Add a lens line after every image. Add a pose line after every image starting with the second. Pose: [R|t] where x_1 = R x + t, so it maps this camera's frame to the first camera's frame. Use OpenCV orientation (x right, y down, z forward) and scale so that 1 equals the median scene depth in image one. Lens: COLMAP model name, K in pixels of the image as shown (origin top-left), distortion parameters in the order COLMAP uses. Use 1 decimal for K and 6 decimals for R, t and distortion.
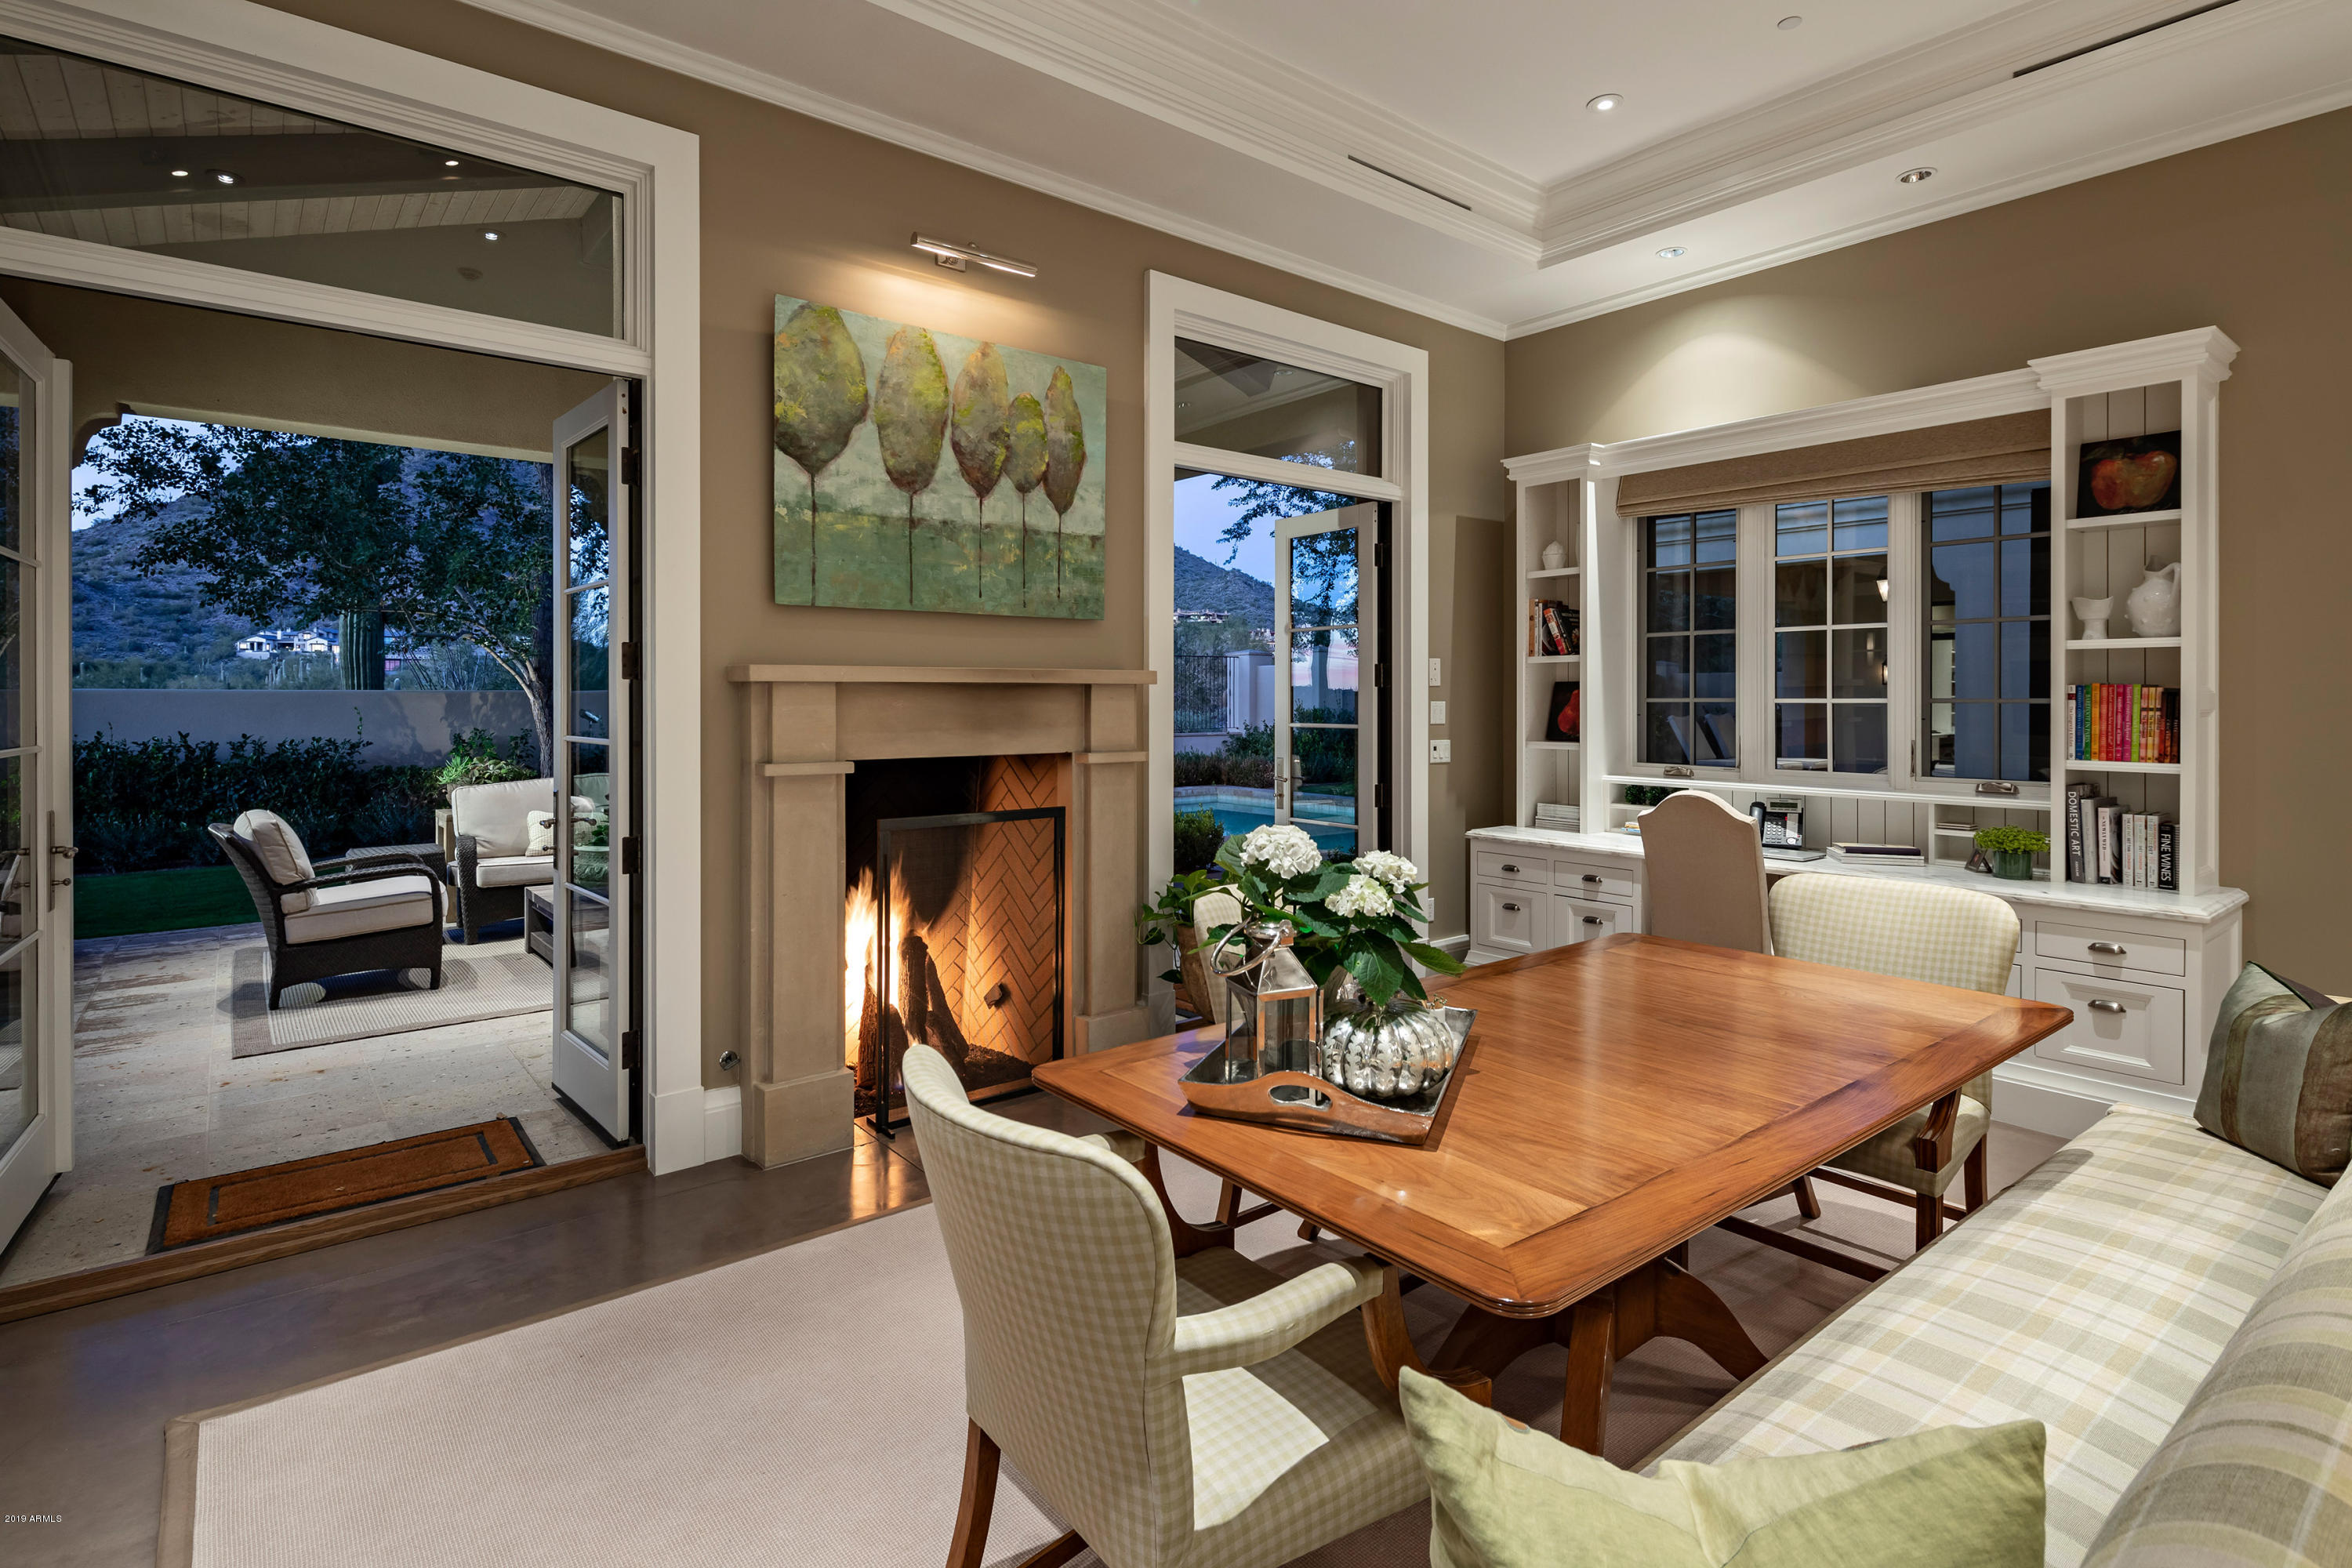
lens RADIAL K [[1146.8, 0, 1170.0], [0, 1146.8, 700.8], [0, 0, 1]] dist [0.000126, -0.000614]
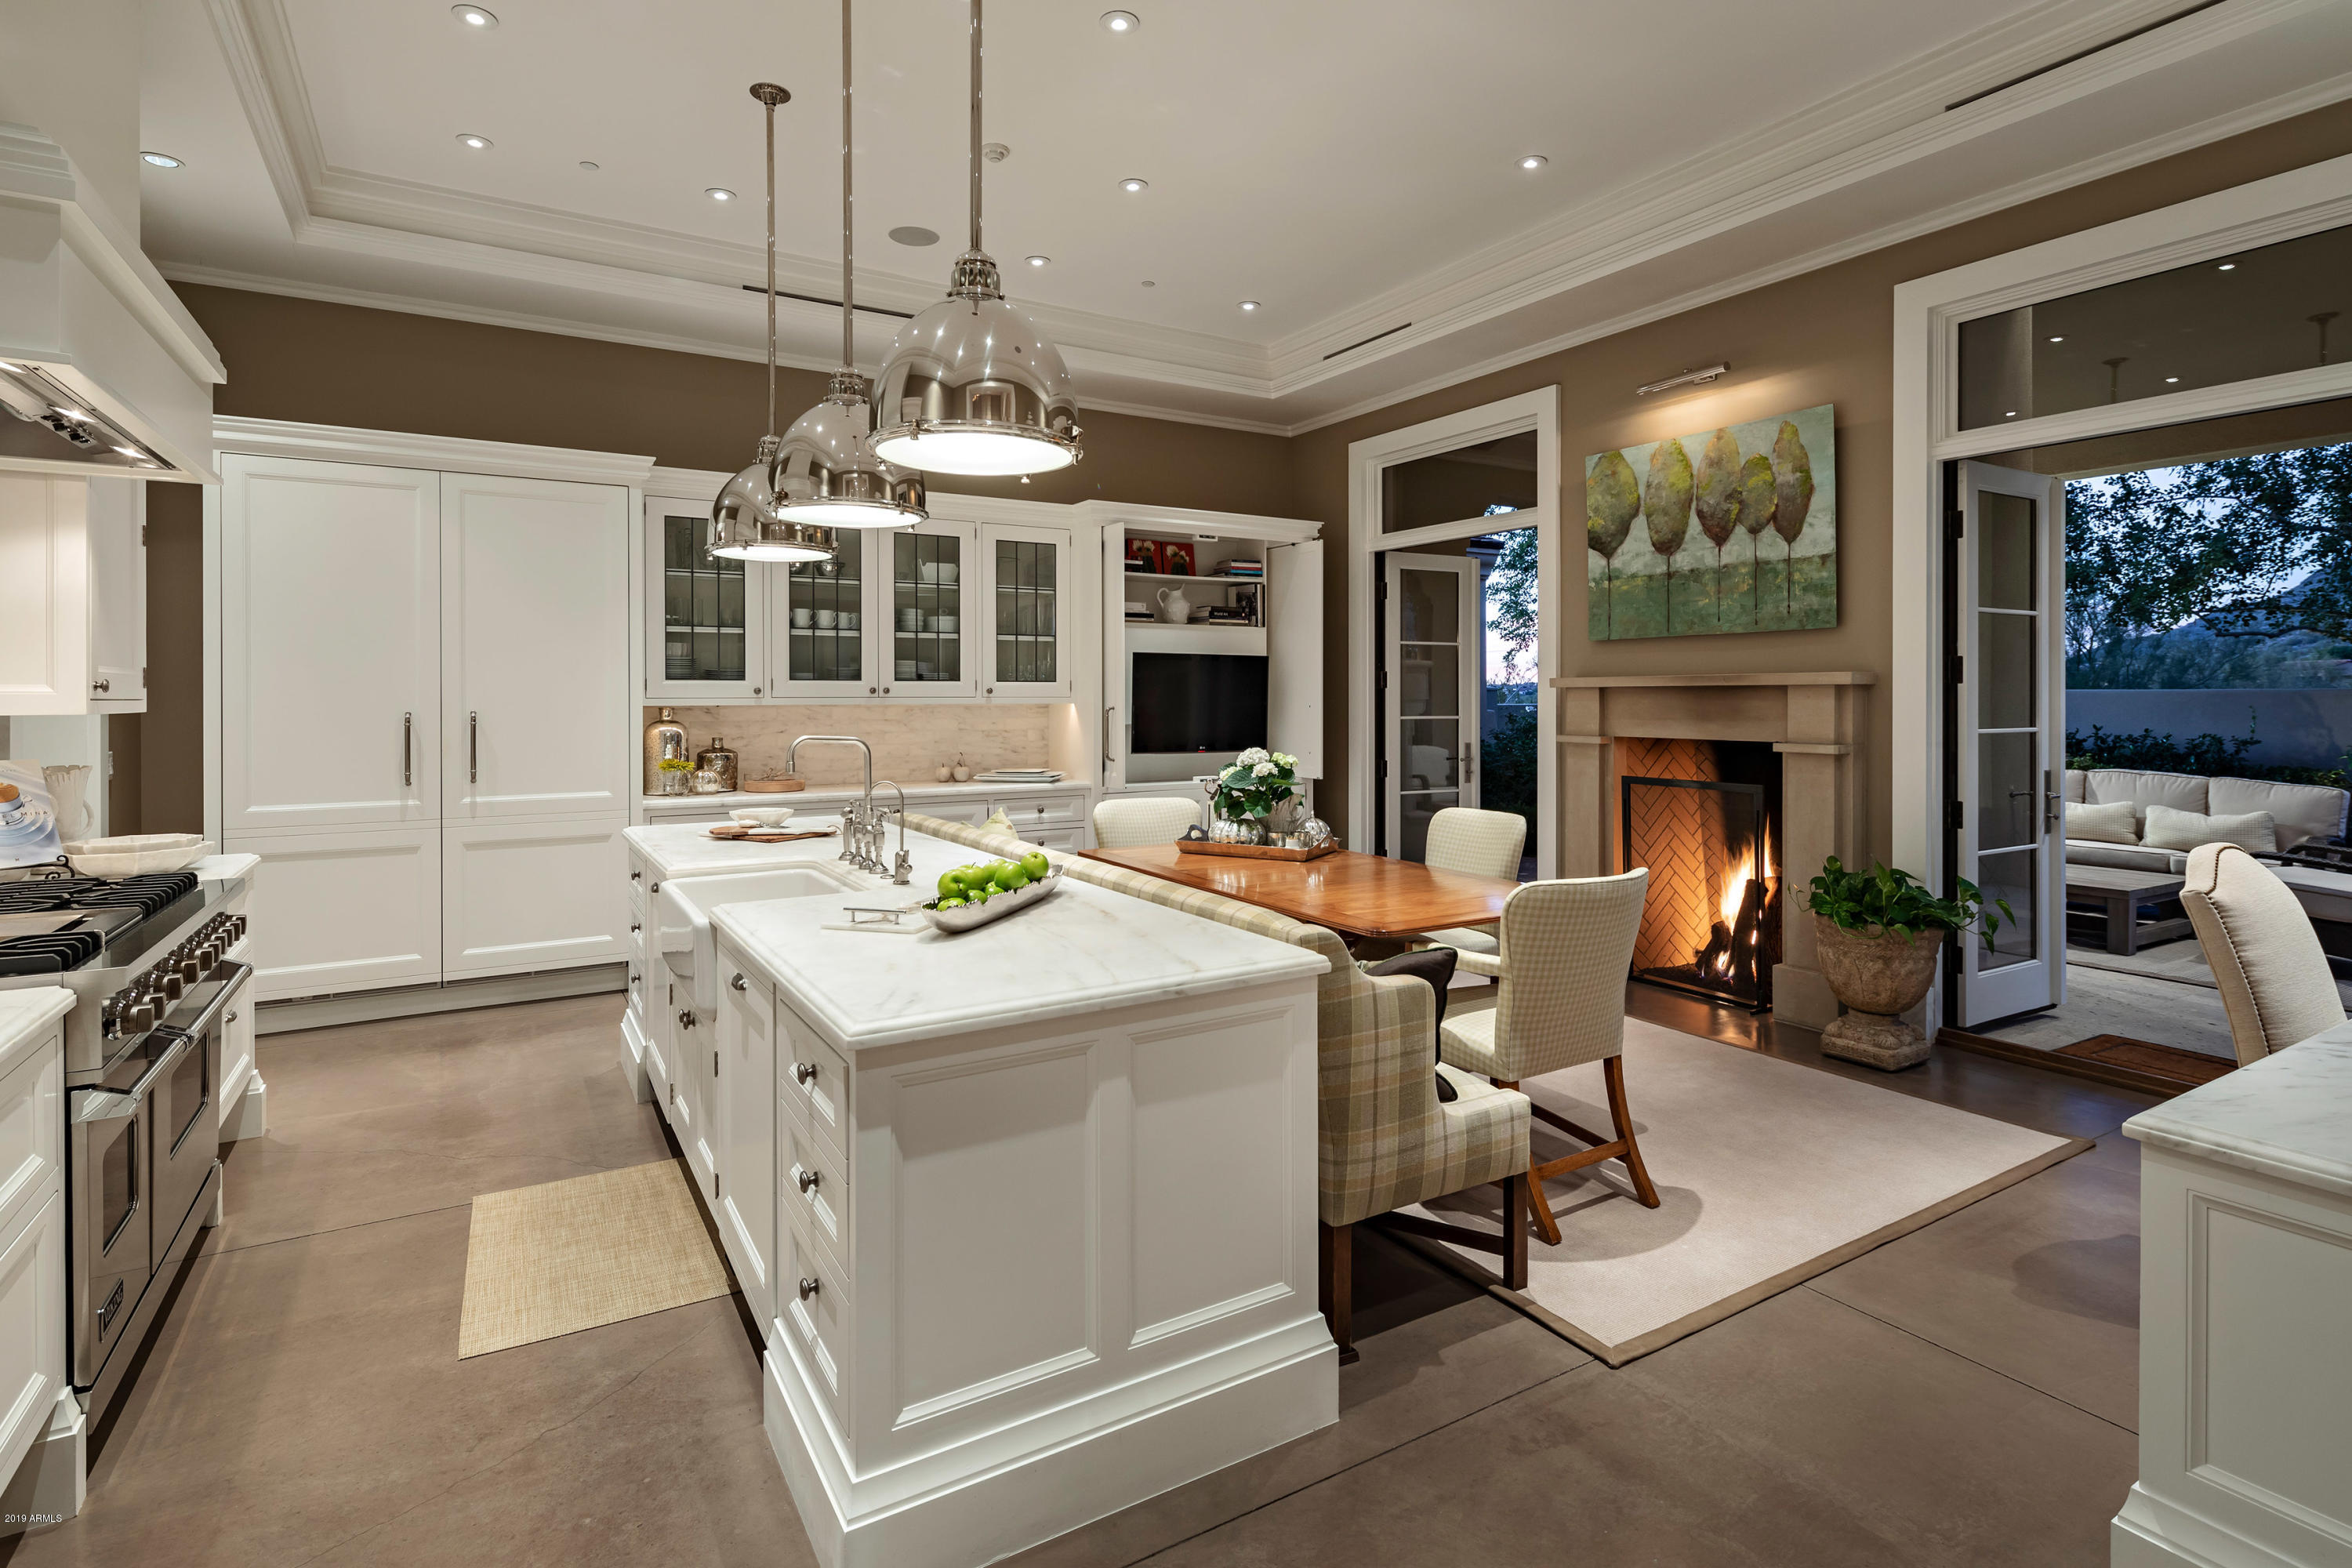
lens RADIAL K [[1146.8, 0, 1170.0], [0, 1146.8, 700.8], [0, 0, 1]] dist [0.000126, -0.000614]
pose [[-0.131131, 0.003066, -0.991360, 1.217588], [-0.002022, 0.999992, 0.003360, -0.001175], [0.991363, 0.002446, -0.131123, 0.535365]]
